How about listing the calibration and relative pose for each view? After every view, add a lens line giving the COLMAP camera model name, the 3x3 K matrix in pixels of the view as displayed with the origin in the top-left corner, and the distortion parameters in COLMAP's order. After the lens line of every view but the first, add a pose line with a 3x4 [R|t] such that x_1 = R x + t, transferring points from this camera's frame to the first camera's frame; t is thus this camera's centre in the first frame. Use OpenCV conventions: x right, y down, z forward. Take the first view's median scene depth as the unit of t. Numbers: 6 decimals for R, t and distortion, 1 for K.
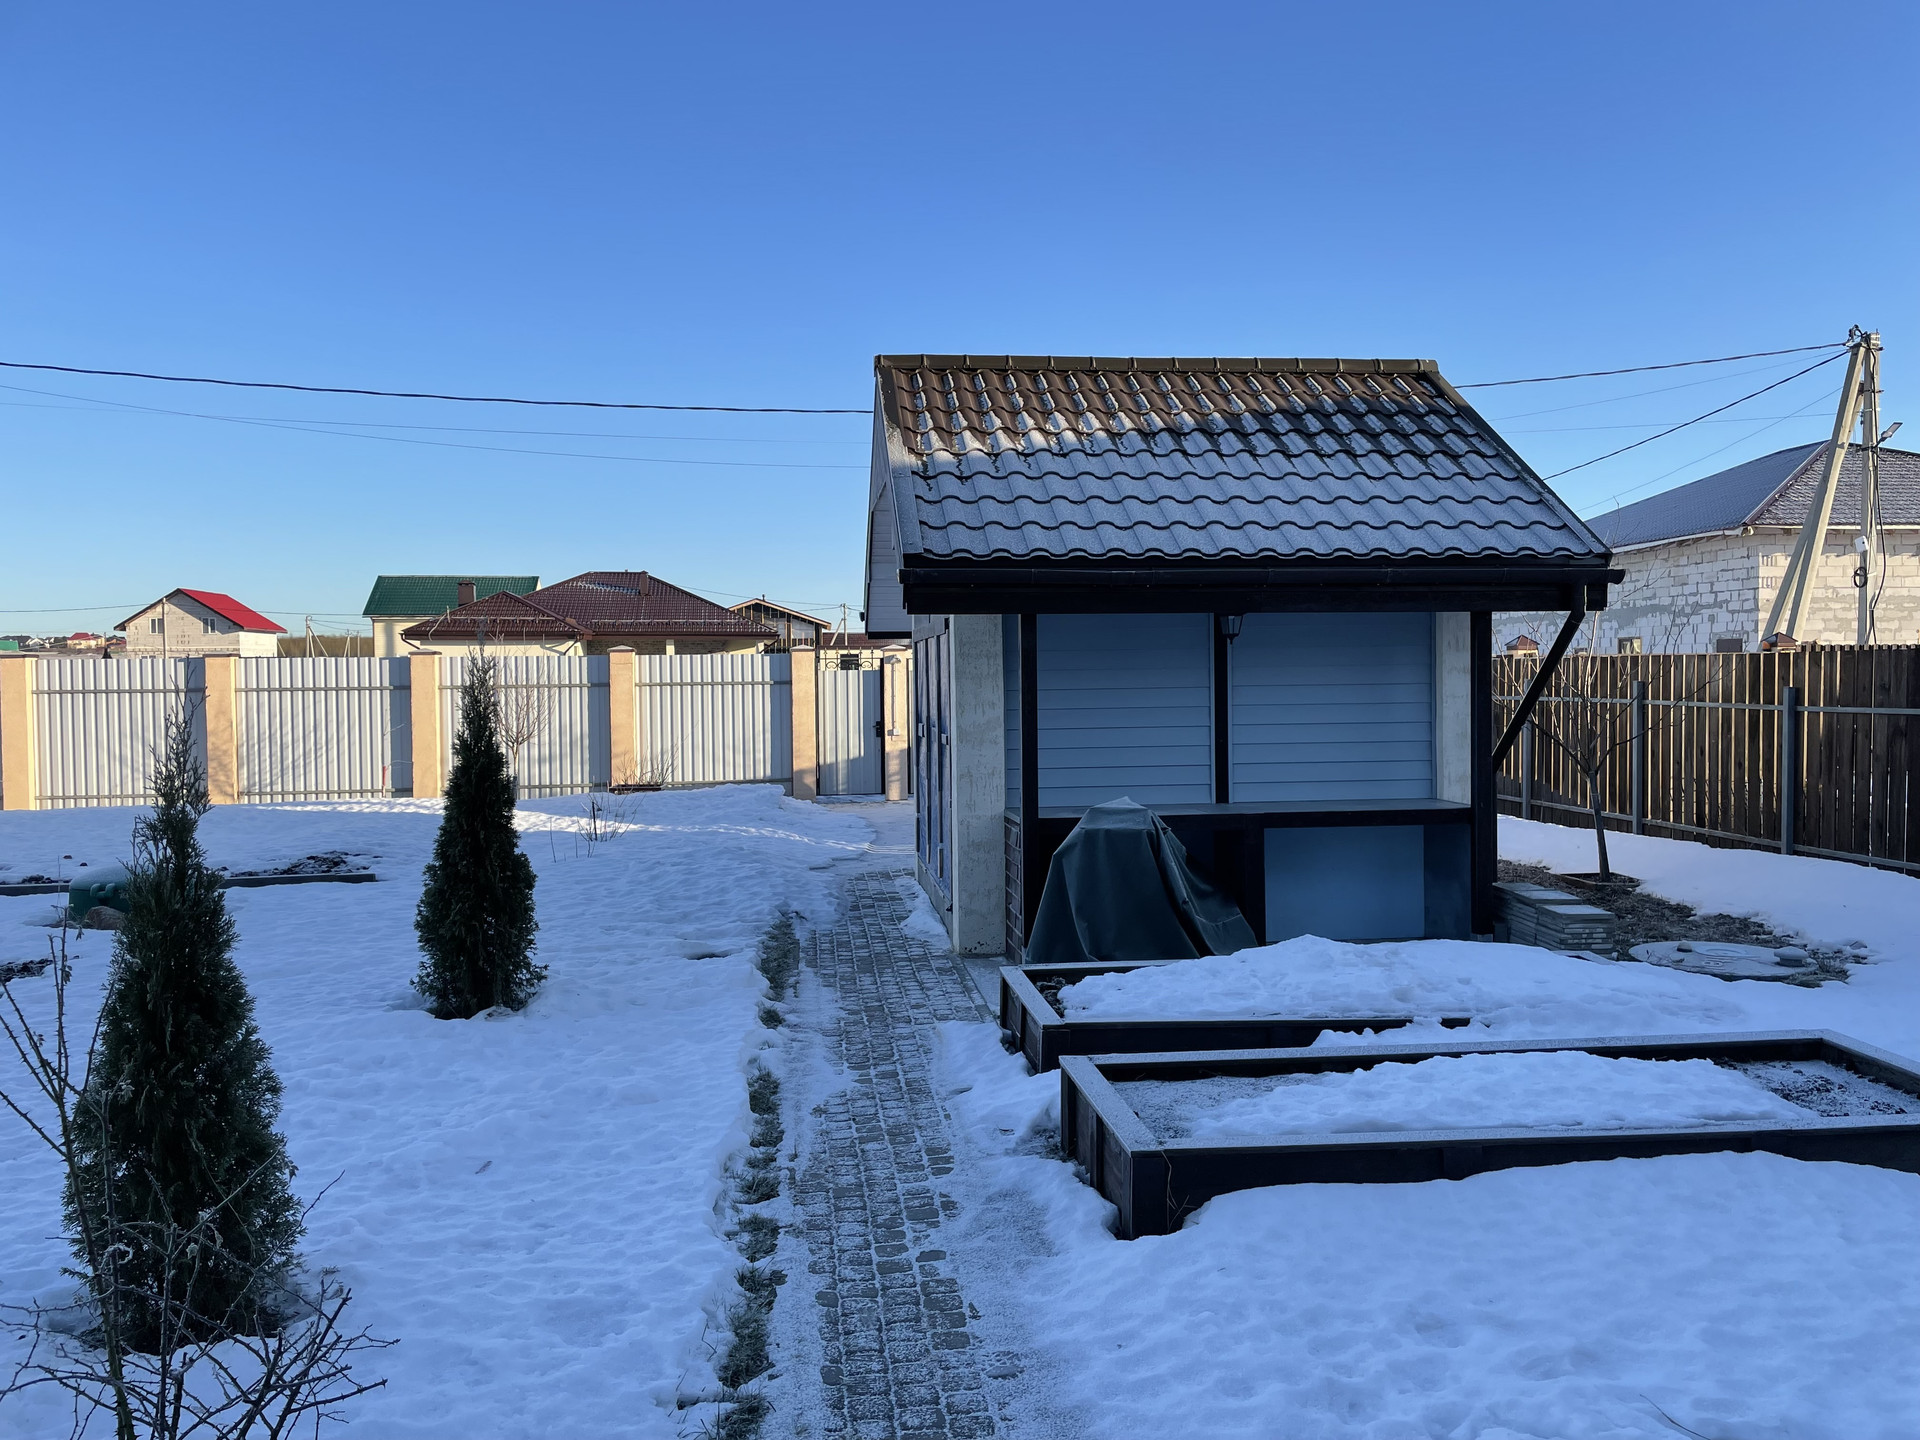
lens RADIAL K [[1445.2, 0, 960.6], [0, 1445.2, 719.9], [0, 0, 1]] dist [0.074162, -0.100727]
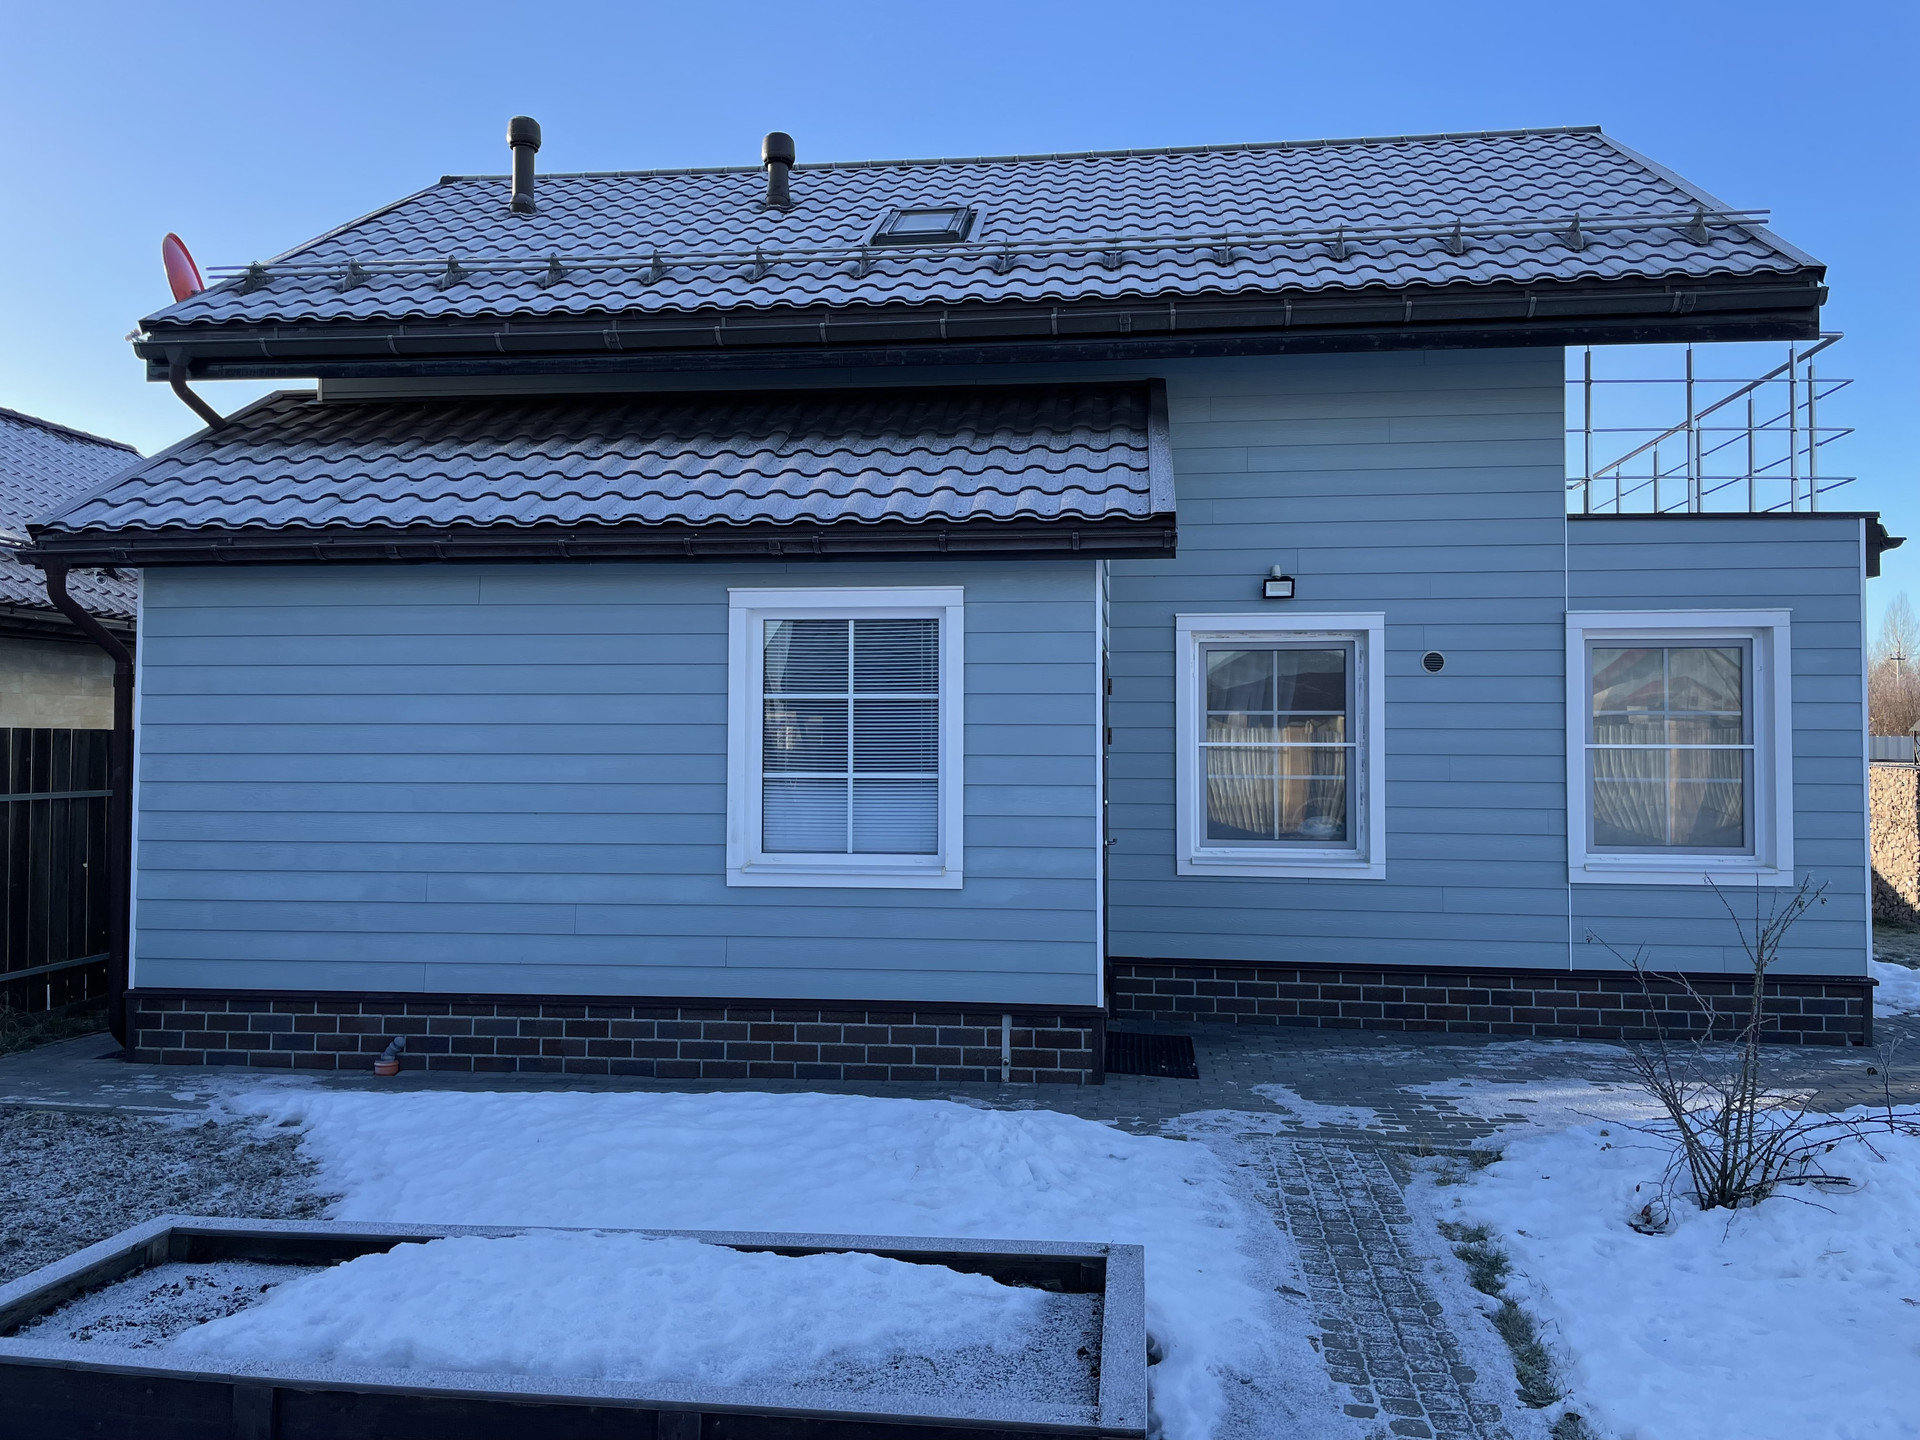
lens RADIAL K [[1445.2, 0, 960.2], [0, 1445.2, 689.7], [0, 0, 1]] dist [0.074162, -0.100727]
pose [[-0.969360, 0.023904, 0.244480, -0.012404], [0.023081, 0.999714, -0.006230, -0.074775], [-0.244559, -0.000396, -0.969634, 1.976091]]
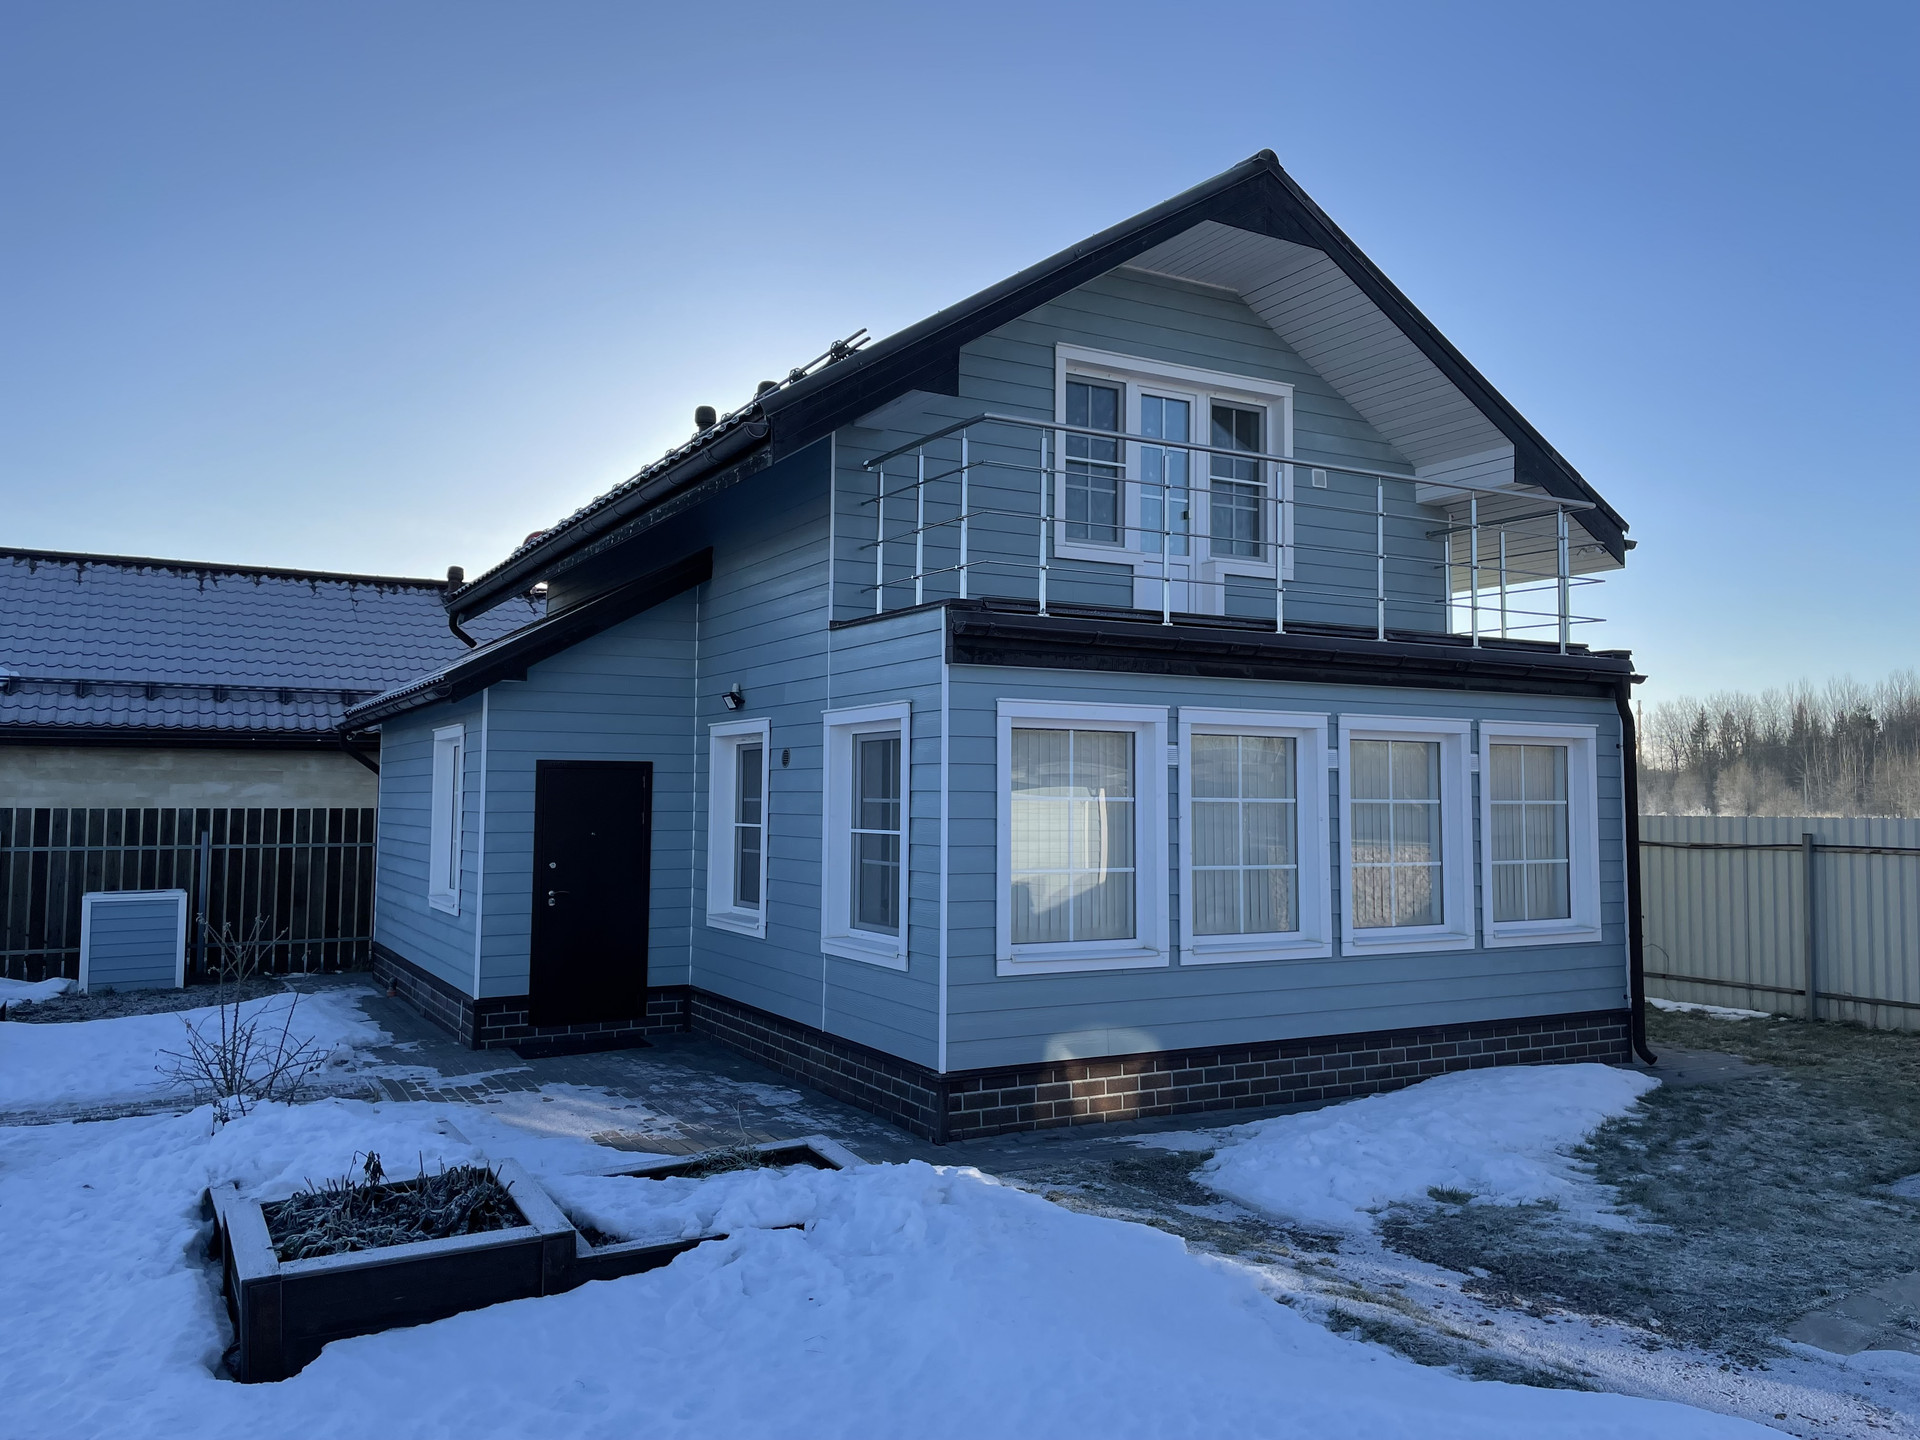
lens RADIAL K [[1445.2, 0, 954.4], [0, 1445.2, 700.1], [0, 0, 1]] dist [0.074162, -0.100727]
pose [[-0.379249, 0.079623, 0.921862, -2.538527], [0.033868, 0.996818, -0.072164, -0.021640], [-0.924674, 0.003854, -0.380739, 0.453190]]
